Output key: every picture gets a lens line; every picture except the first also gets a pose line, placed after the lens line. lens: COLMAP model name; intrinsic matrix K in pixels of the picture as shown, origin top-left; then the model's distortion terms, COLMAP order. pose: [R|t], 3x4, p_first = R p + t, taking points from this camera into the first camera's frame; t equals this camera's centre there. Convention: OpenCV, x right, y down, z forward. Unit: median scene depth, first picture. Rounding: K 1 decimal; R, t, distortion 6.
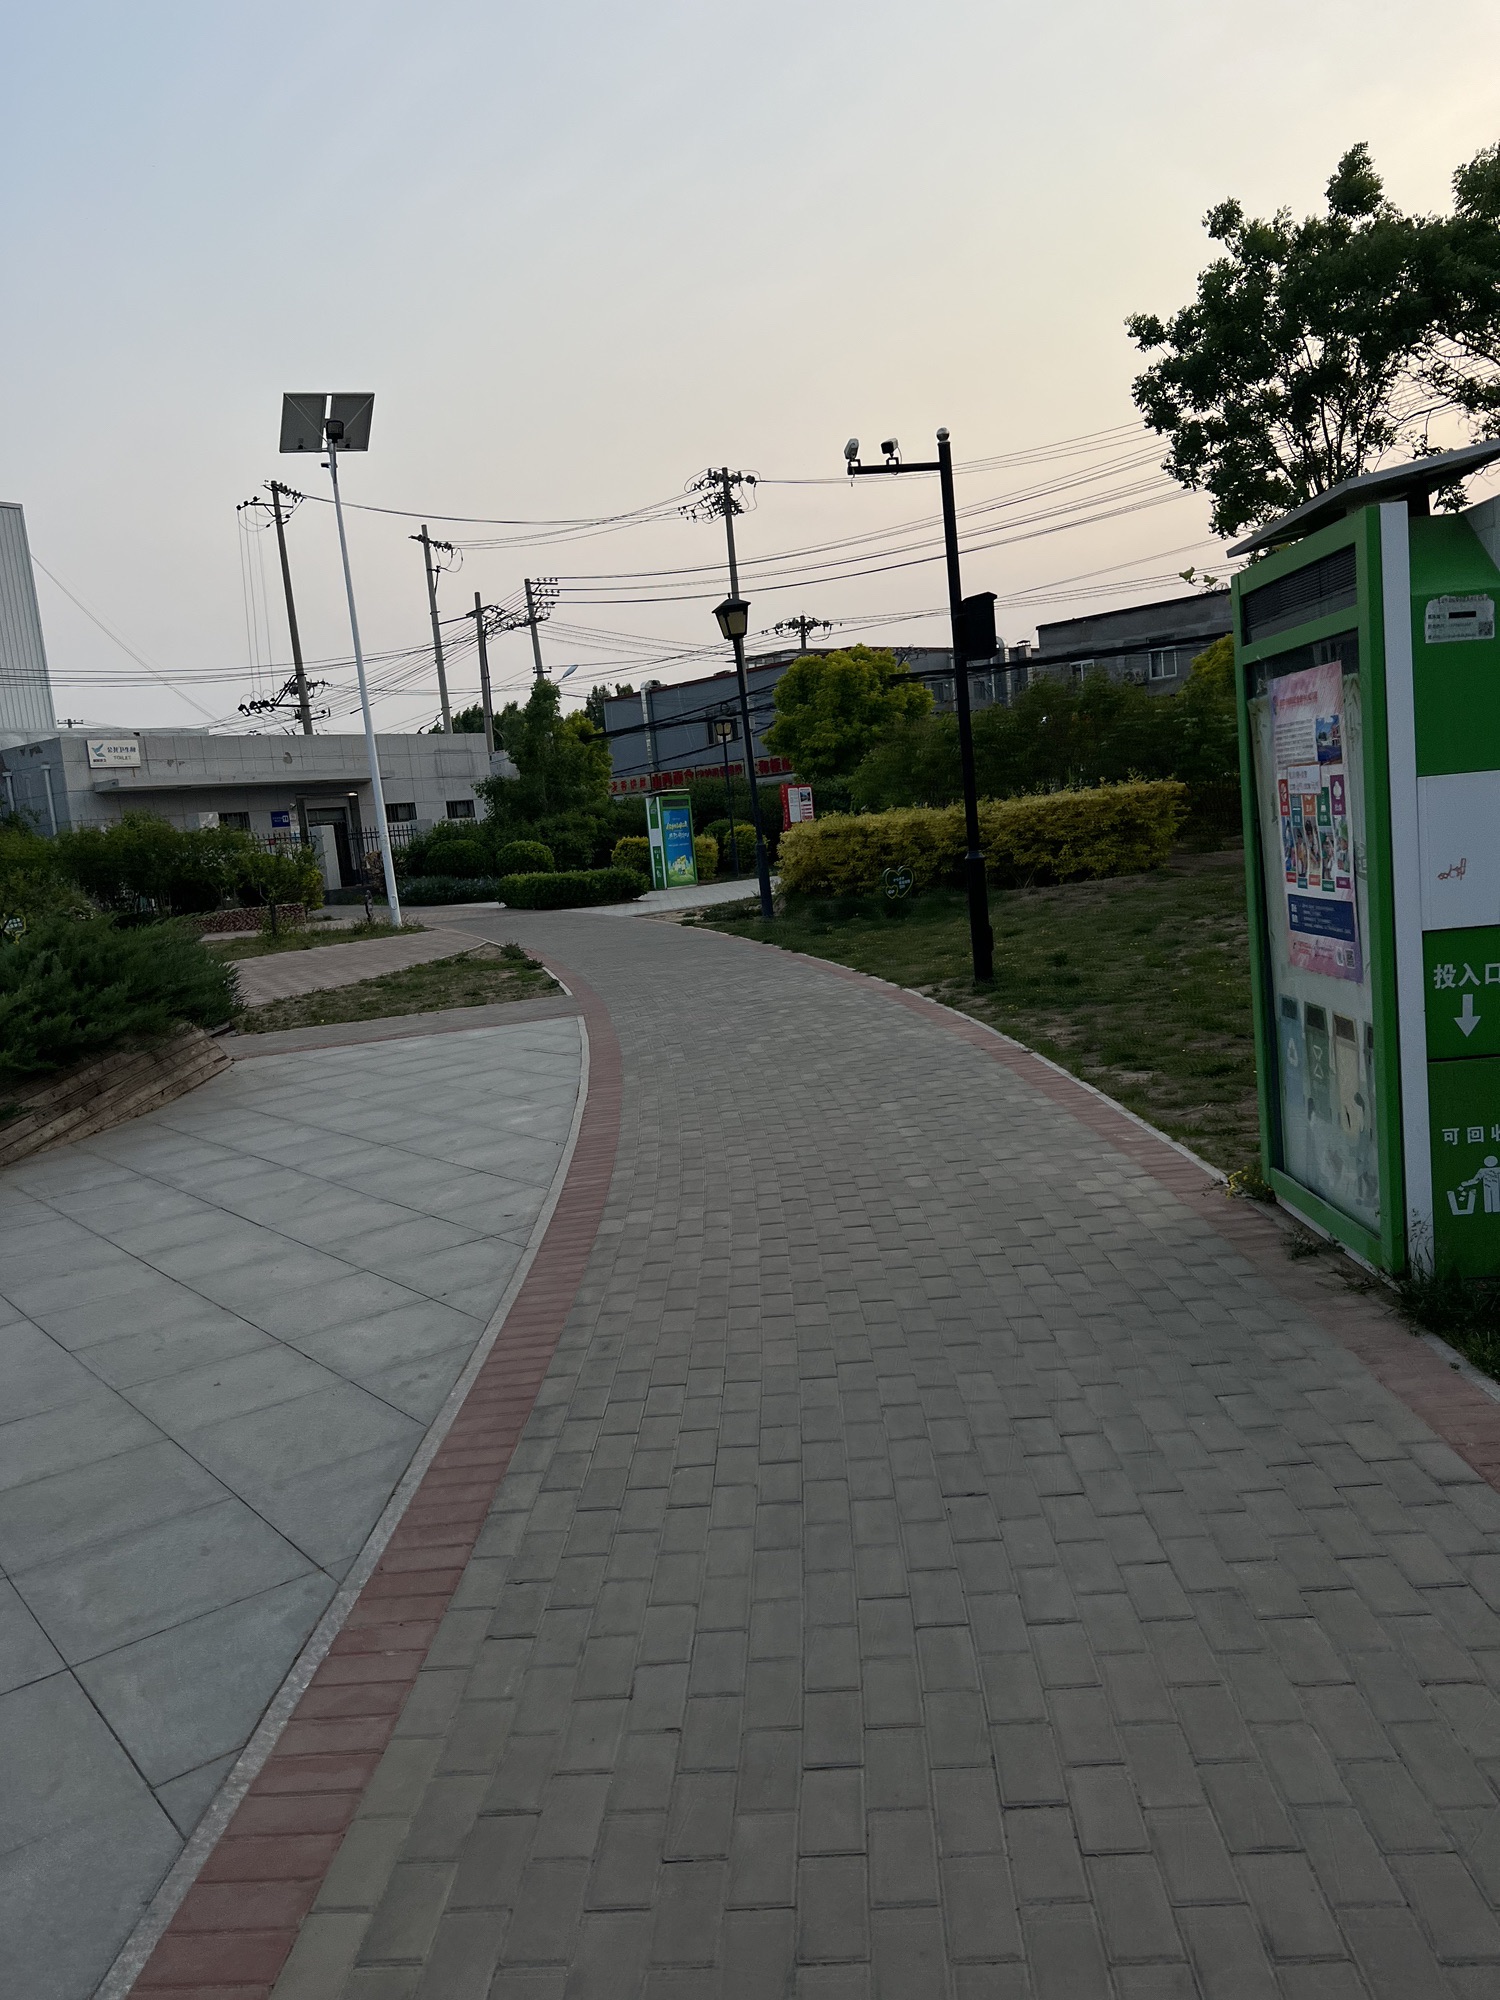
lens RADIAL K [[1626.4, 0, 750.0], [0, 1626.4, 1000.0], [0, 0, 1]] dist [-0.002106, -0.002368]
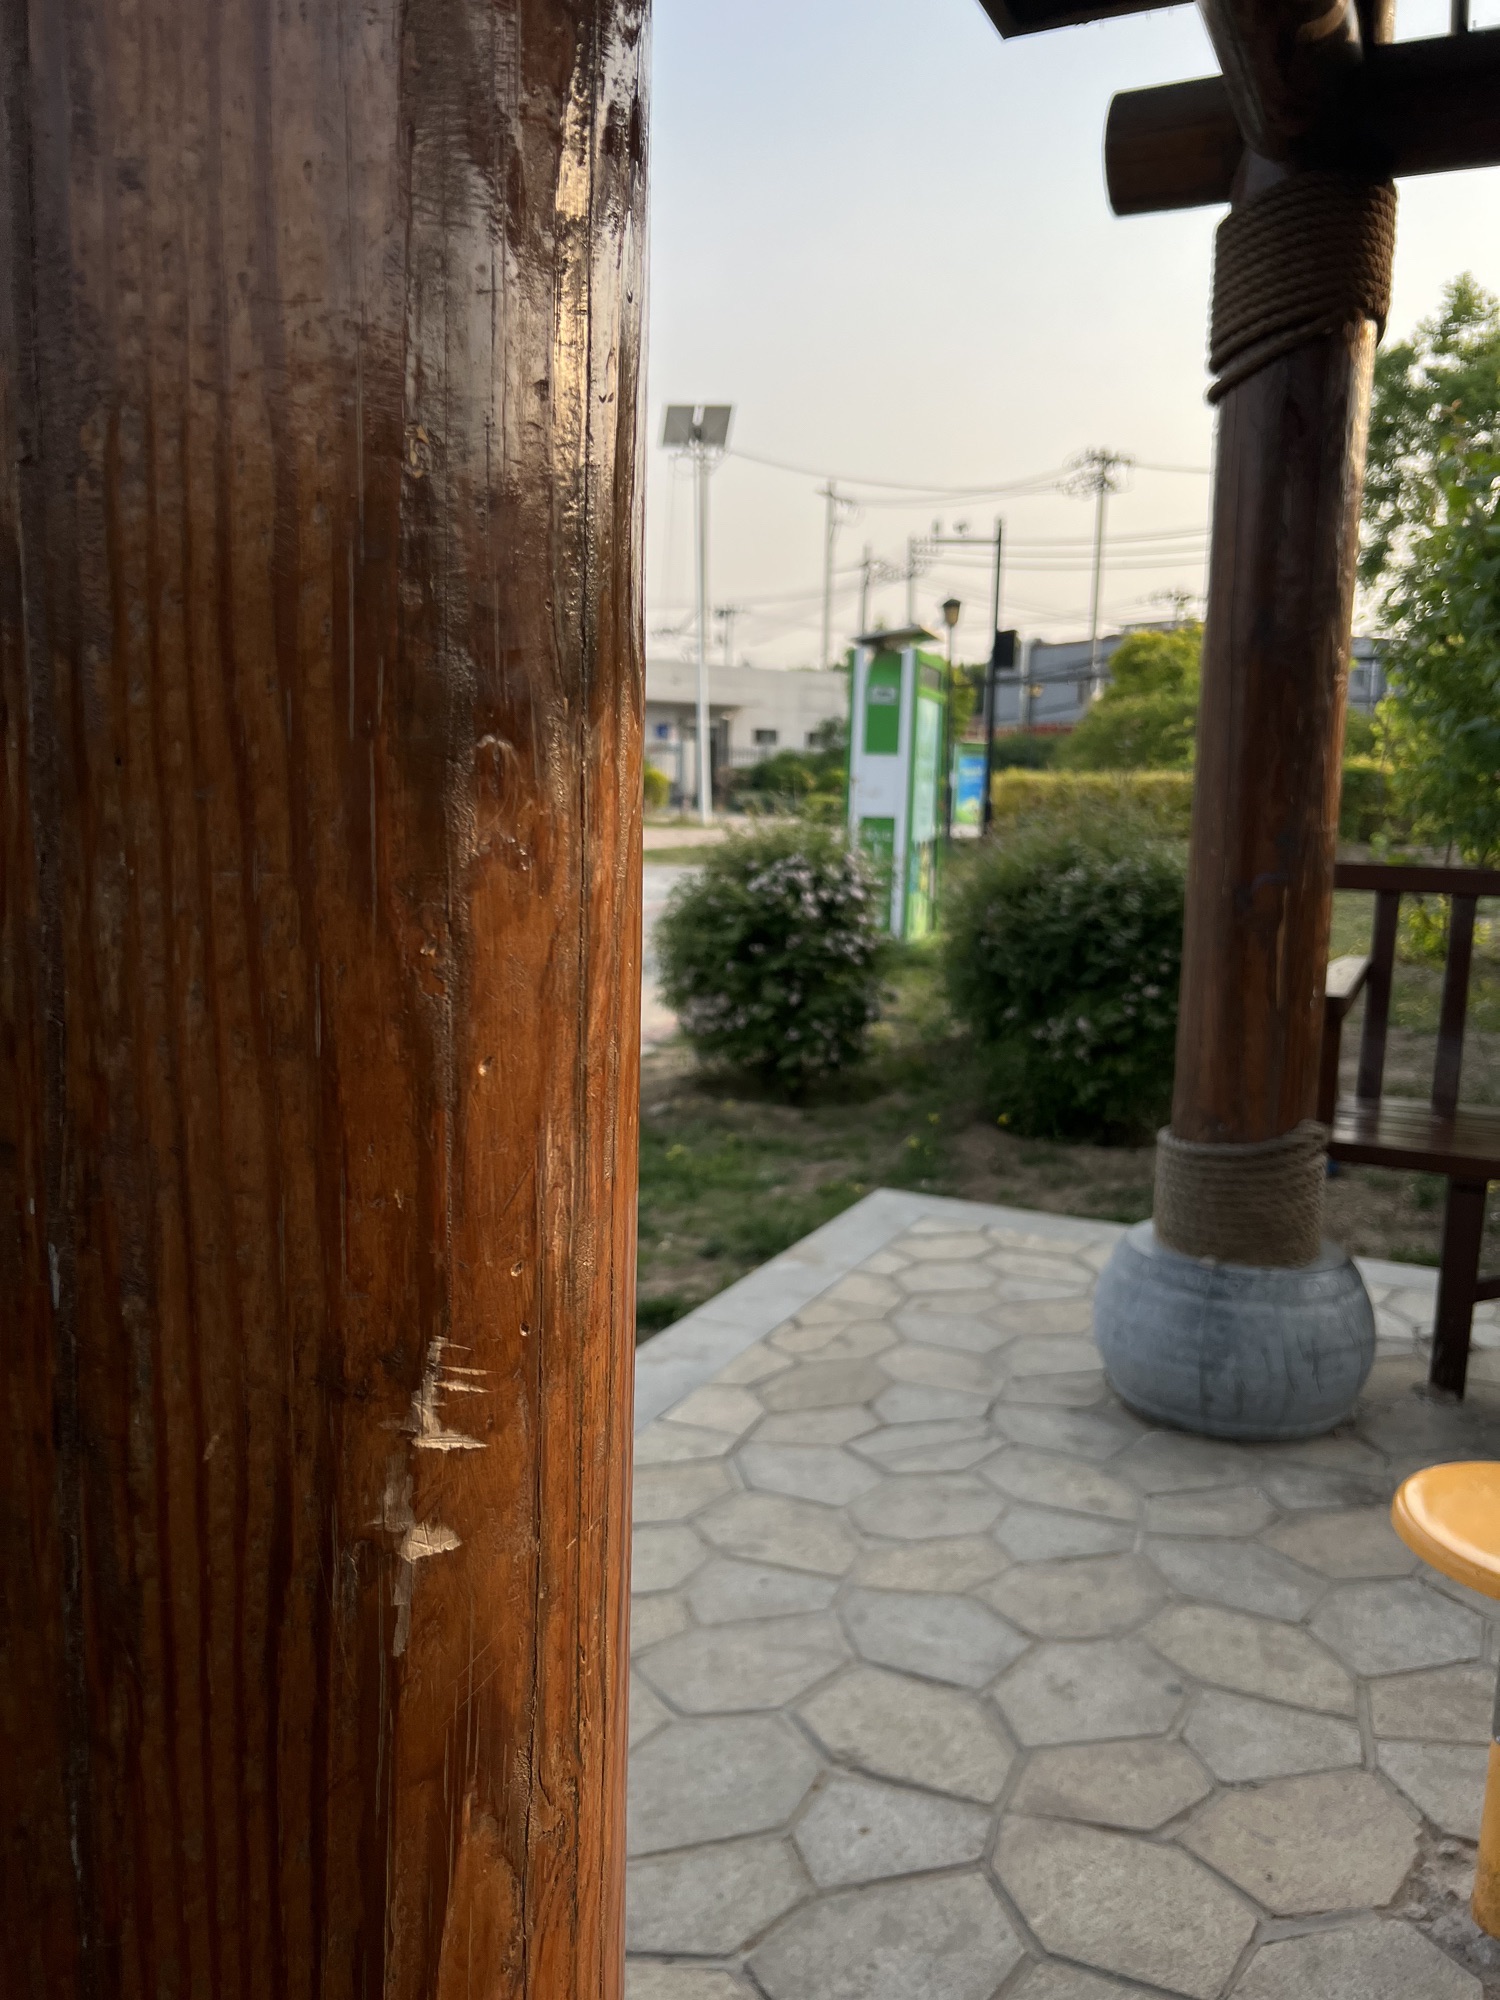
lens RADIAL K [[1626.4, 0, 750.0], [0, 1626.4, 1000.0], [0, 0, 1]] dist [-0.002106, -0.002368]
pose [[0.961771, 0.144625, -0.232549, 0.132335], [-0.136264, 0.989322, 0.051717, 0.020359], [0.237546, -0.018052, 0.971209, -0.228155]]
